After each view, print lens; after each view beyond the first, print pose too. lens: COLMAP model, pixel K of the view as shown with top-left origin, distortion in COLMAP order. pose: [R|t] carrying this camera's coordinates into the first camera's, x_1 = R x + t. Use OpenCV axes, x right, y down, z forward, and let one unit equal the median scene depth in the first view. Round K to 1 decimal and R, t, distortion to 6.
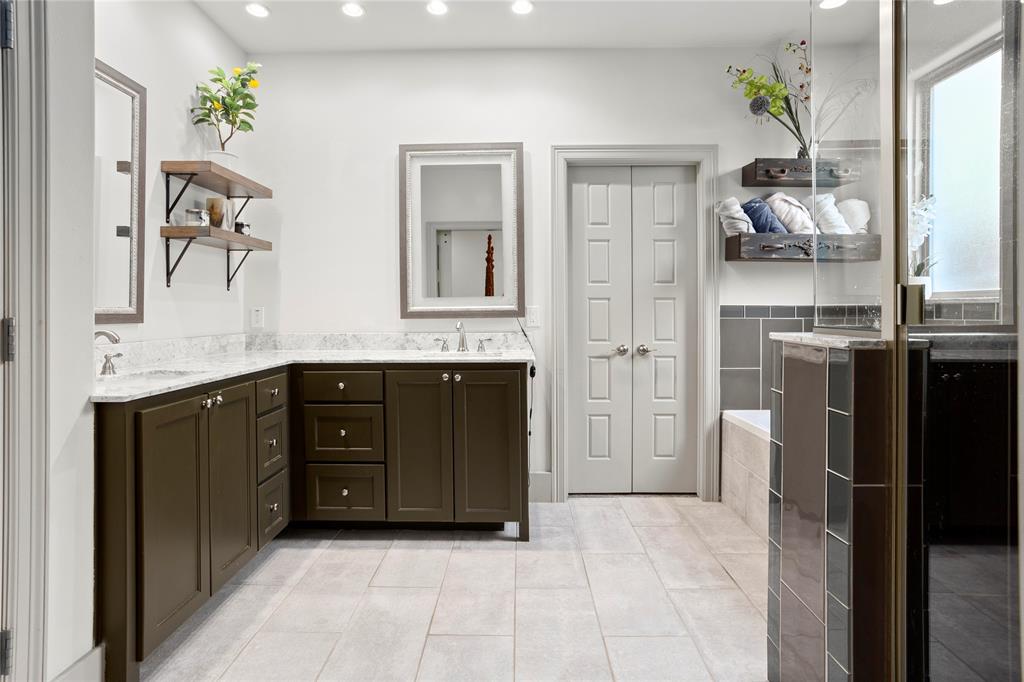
lens RADIAL K [[505.3, 0, 509.8], [0, 505.3, 312.2], [0, 0, 1]] dist [-0.039947, 0.025462]
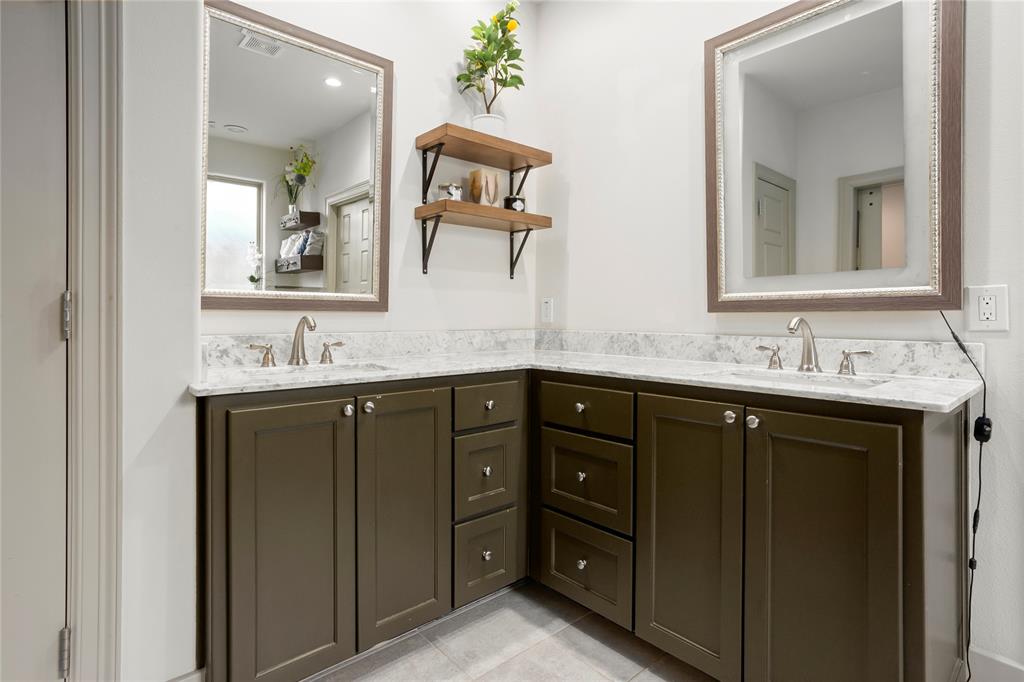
lens RADIAL K [[505.3, 0, 538.4], [0, 505.3, 316.2], [0, 0, 1]] dist [-0.039947, 0.025462]
pose [[0.674346, 0.006416, -0.738388, 0.140129], [-0.008432, 0.999964, 0.000988, 0.024686], [0.738367, 0.005560, 0.674376, 0.532183]]
